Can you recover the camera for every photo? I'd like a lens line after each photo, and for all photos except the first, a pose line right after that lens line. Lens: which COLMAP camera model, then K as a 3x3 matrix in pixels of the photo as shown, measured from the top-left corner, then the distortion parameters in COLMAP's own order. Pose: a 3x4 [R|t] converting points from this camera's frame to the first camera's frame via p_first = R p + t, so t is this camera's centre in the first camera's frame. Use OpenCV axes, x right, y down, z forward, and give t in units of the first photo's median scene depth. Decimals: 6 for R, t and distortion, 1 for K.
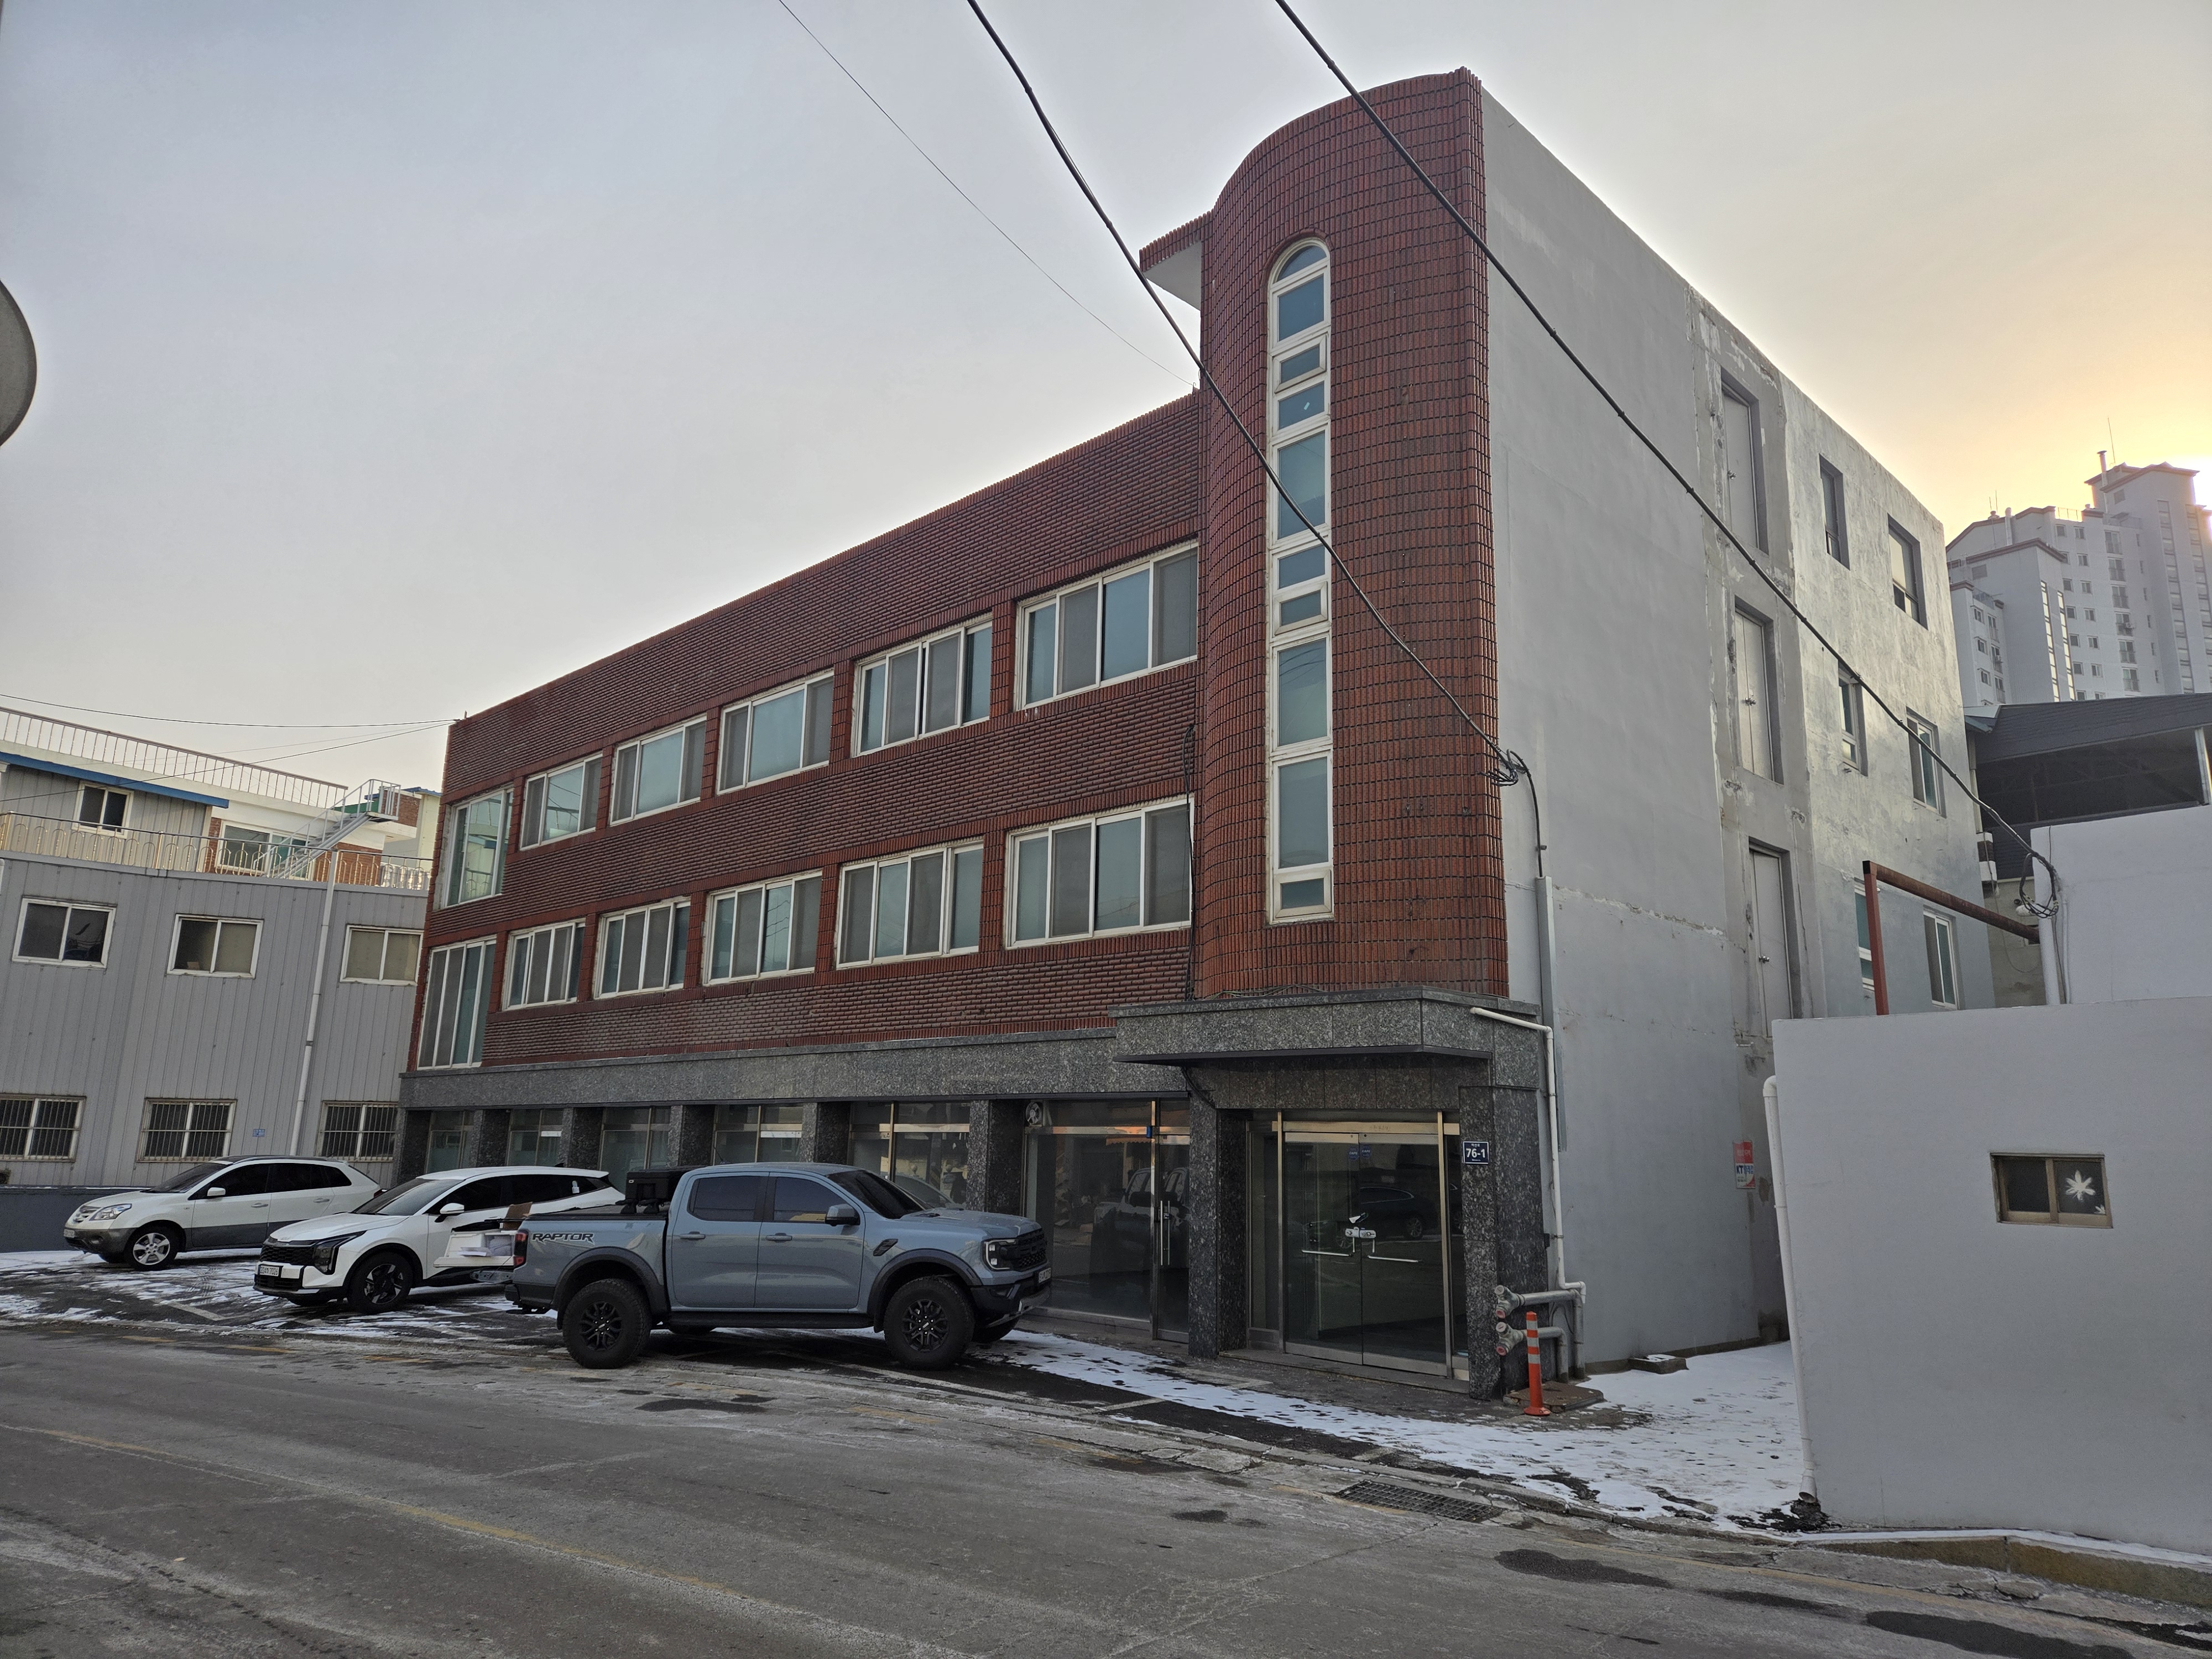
lens RADIAL K [[1501.5, 0, 1106.0], [0, 1501.5, 829.5], [0, 0, 1]] dist [0.037757, 0.001266]
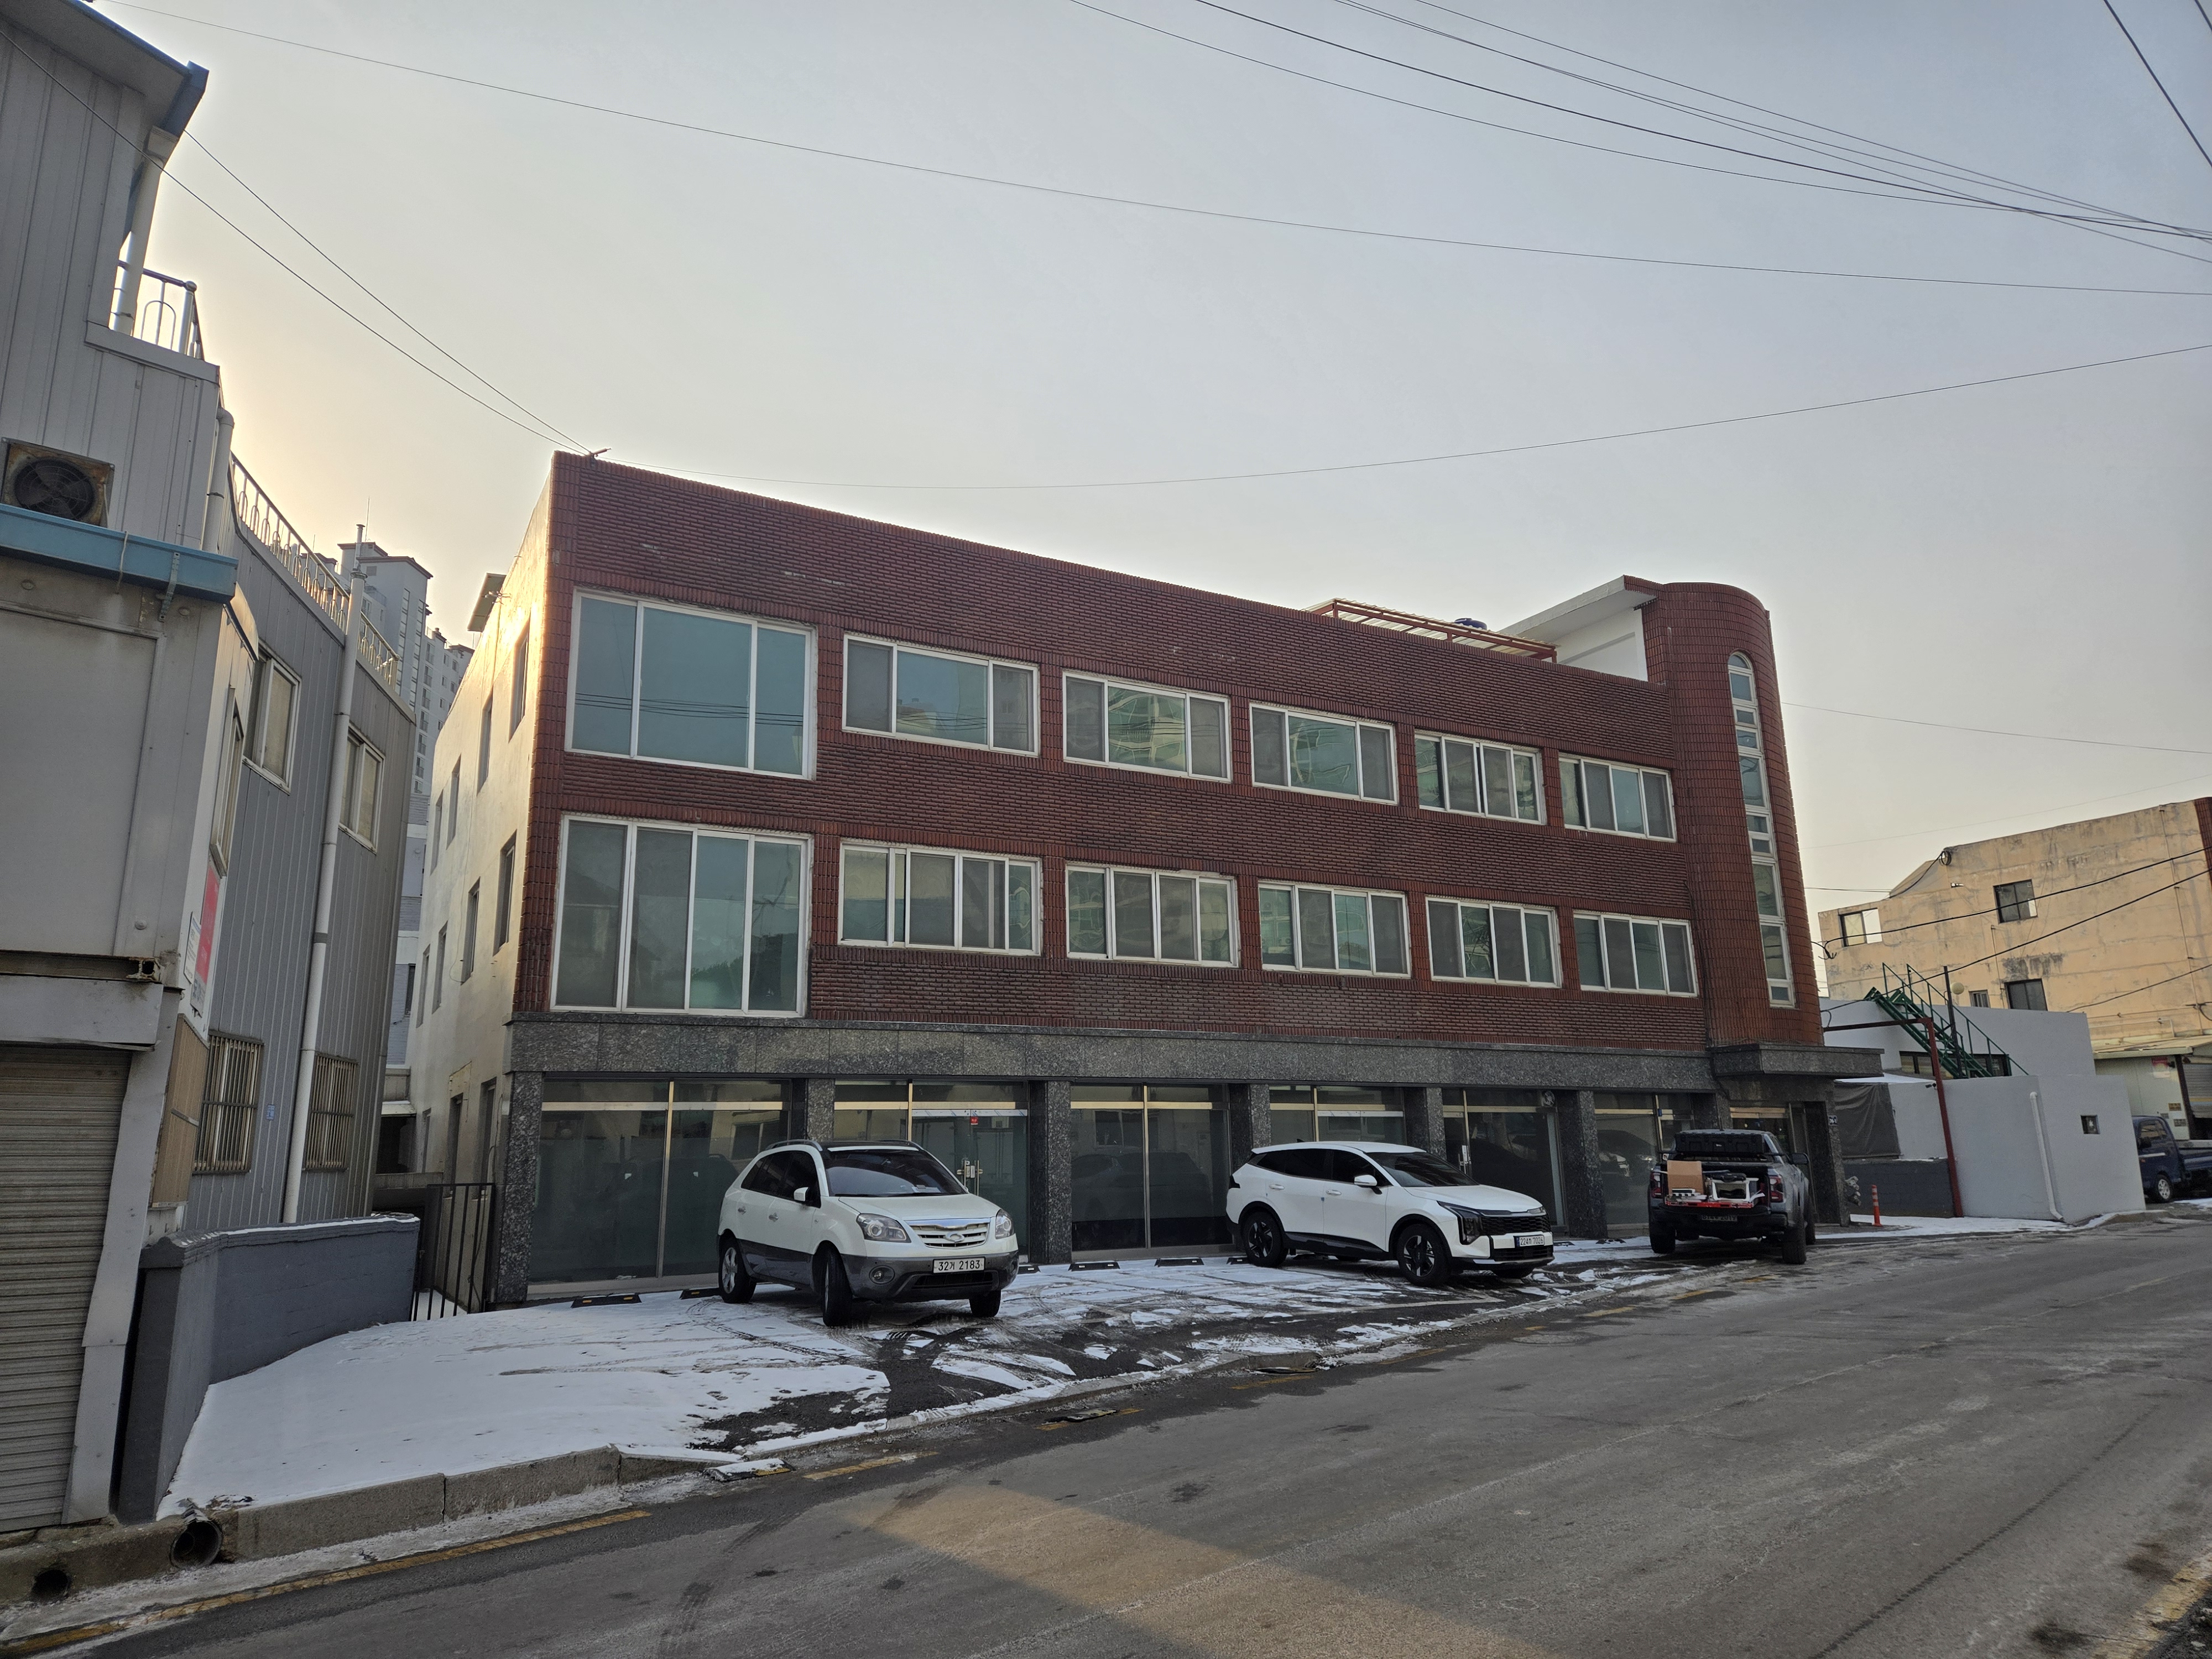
lens RADIAL K [[1385.3, 0, 1106.0], [0, 1385.3, 829.5], [0, 0, 1]] dist [0.004171, 0.000485]
pose [[0.292253, 0.190214, 0.937234, -1.275696], [-0.189956, 0.972039, -0.138045, 0.171303], [-0.937286, -0.137689, 0.320214, 0.854481]]
